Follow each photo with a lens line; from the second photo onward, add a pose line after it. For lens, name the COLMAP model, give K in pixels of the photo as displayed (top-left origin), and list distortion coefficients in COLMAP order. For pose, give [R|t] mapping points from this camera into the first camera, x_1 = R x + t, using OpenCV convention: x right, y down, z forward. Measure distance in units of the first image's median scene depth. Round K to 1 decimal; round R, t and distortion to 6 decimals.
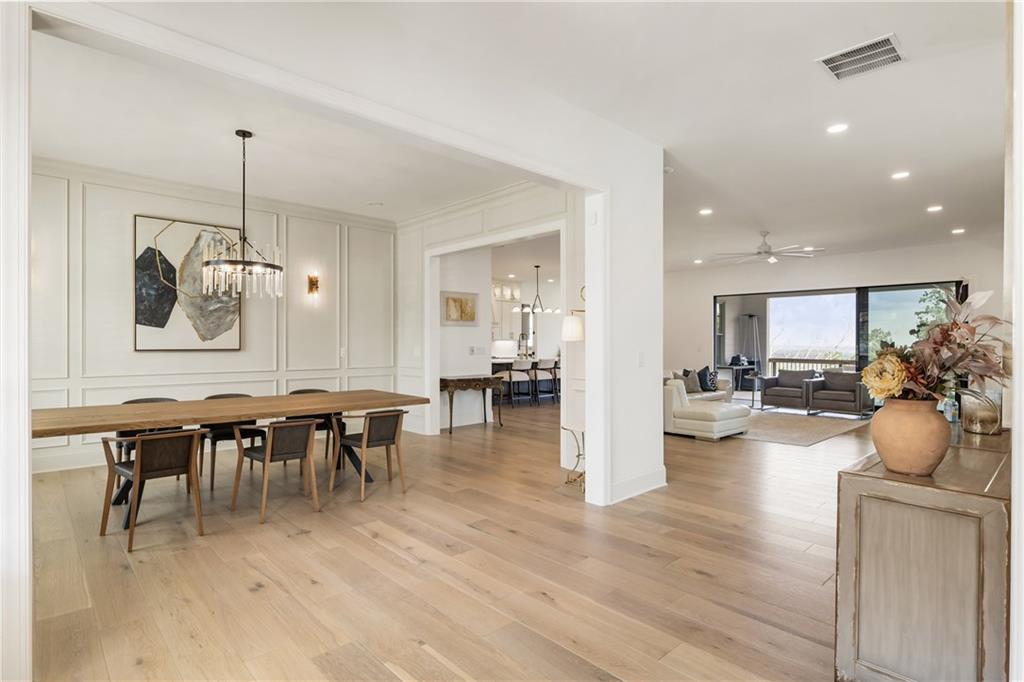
lens RADIAL K [[521.1, 0, 512.0], [0, 521.1, 341.0], [0, 0, 1]] dist [0.000840, -0.000055]
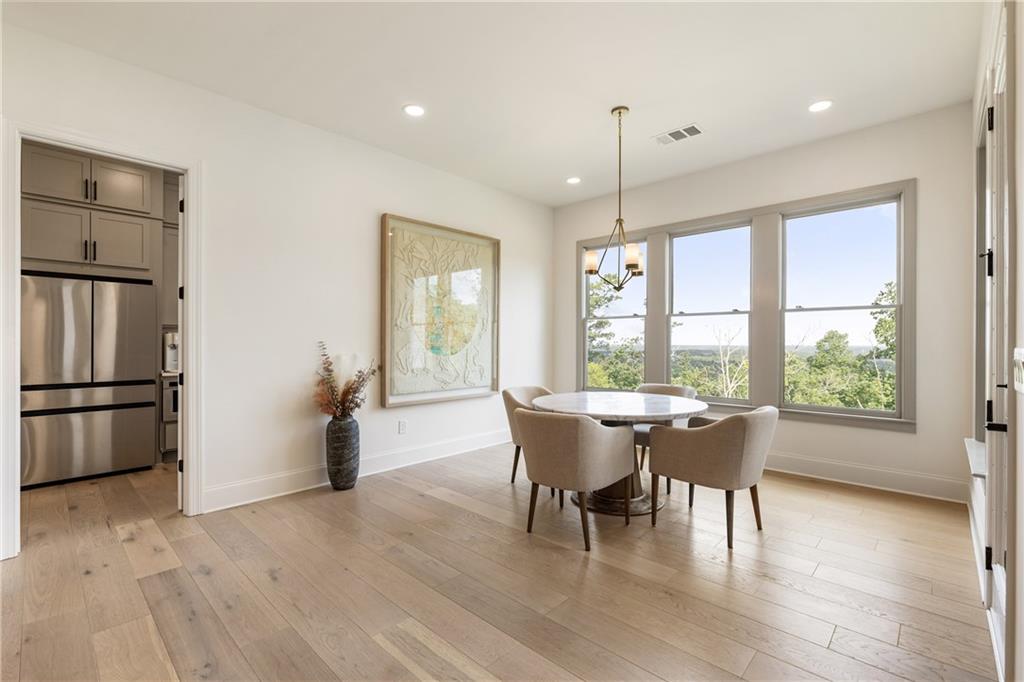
lens RADIAL K [[450.8, 0, 510.0], [0, 450.8, 342.8], [0, 0, 1]] dist [-0.004044, -0.000037]
pose [[0.998463, 0.000556, 0.055417, 0.280137], [-0.000699, 0.999996, 0.002571, 0.010185], [-0.055416, -0.002606, 0.998460, 1.227302]]
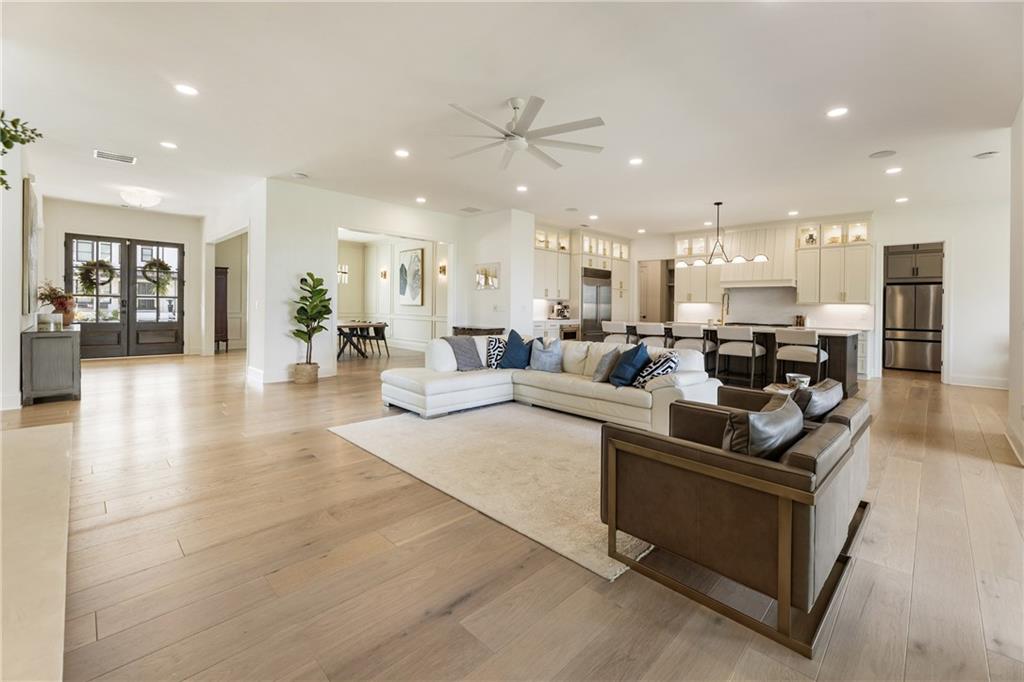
lens RADIAL K [[429.2, 0, 511.3], [0, 429.2, 305.7], [0, 0, 1]] dist [-0.002215, -0.000309]
pose [[0.038436, -0.001404, -0.999260, 0.769561], [-0.013653, 0.999905, -0.001930, 0.011695], [0.999168, 0.013717, 0.038413, 0.792744]]
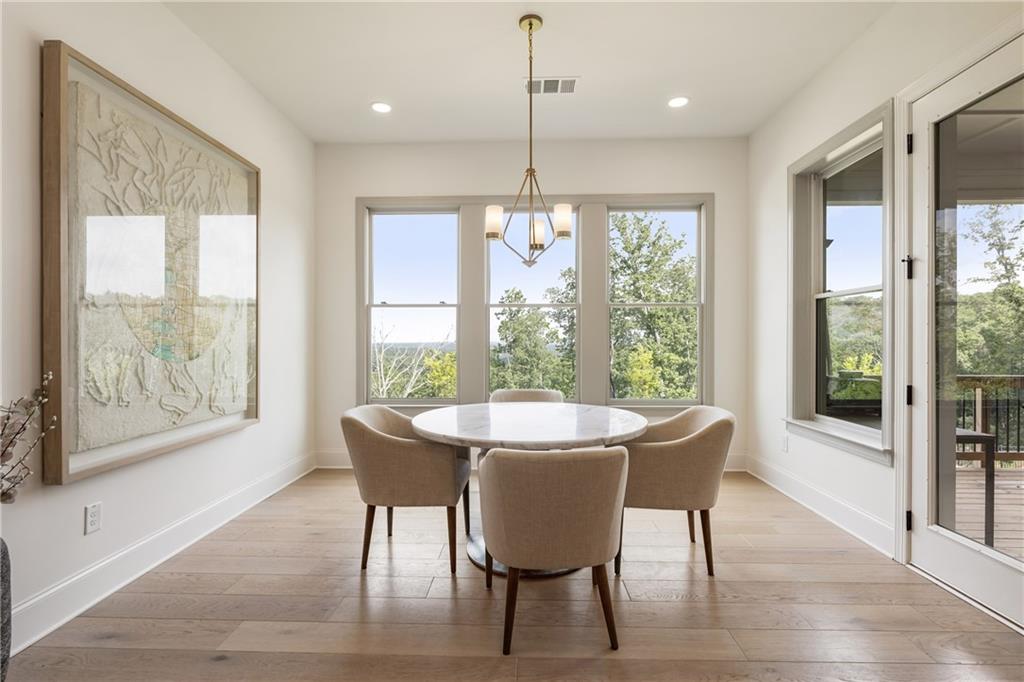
lens RADIAL K [[489.6, 0, 507.5], [0, 489.6, 343.4], [0, 0, 1]] dist [-0.002632, -0.001293]
pose [[0.709740, -0.006039, 0.704438, 0.178779], [-0.000011, 0.999963, 0.008584, 0.012022], [-0.704464, -0.006100, 0.709714, 1.380548]]
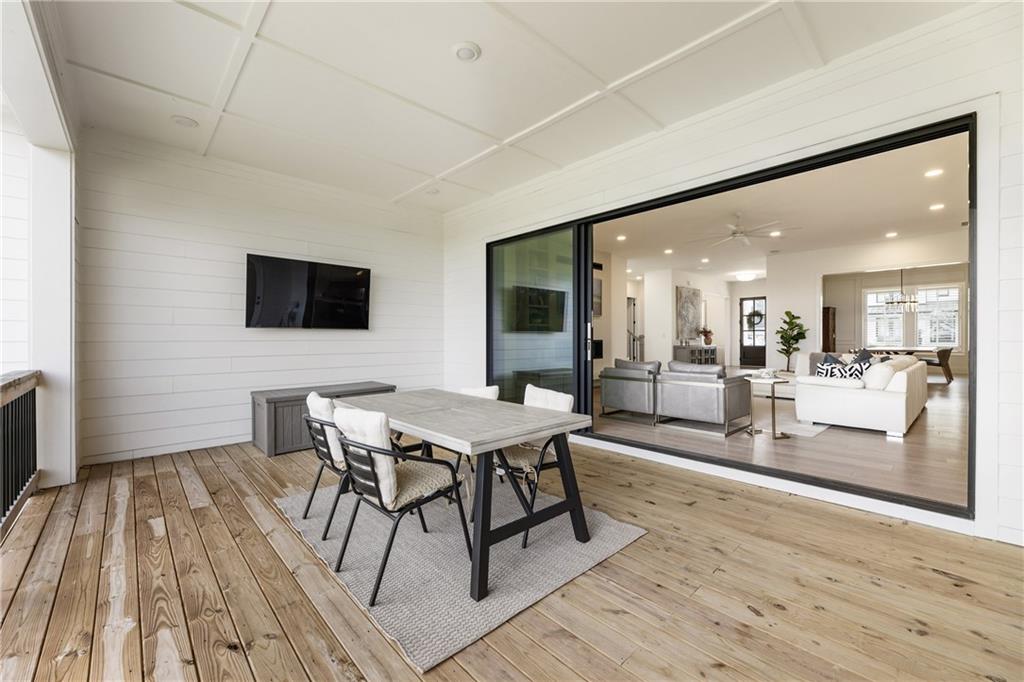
lens RADIAL K [[413.9, 0, 506.4], [0, 413.9, 341.1], [0, 0, 1]] dist [-0.000921, -0.000156]
pose [[-0.999952, 0.000629, 0.009791, 0.749156], [0.000720, 0.999957, 0.009293, 0.023214], [-0.009785, 0.009300, -0.999909, 1.459204]]
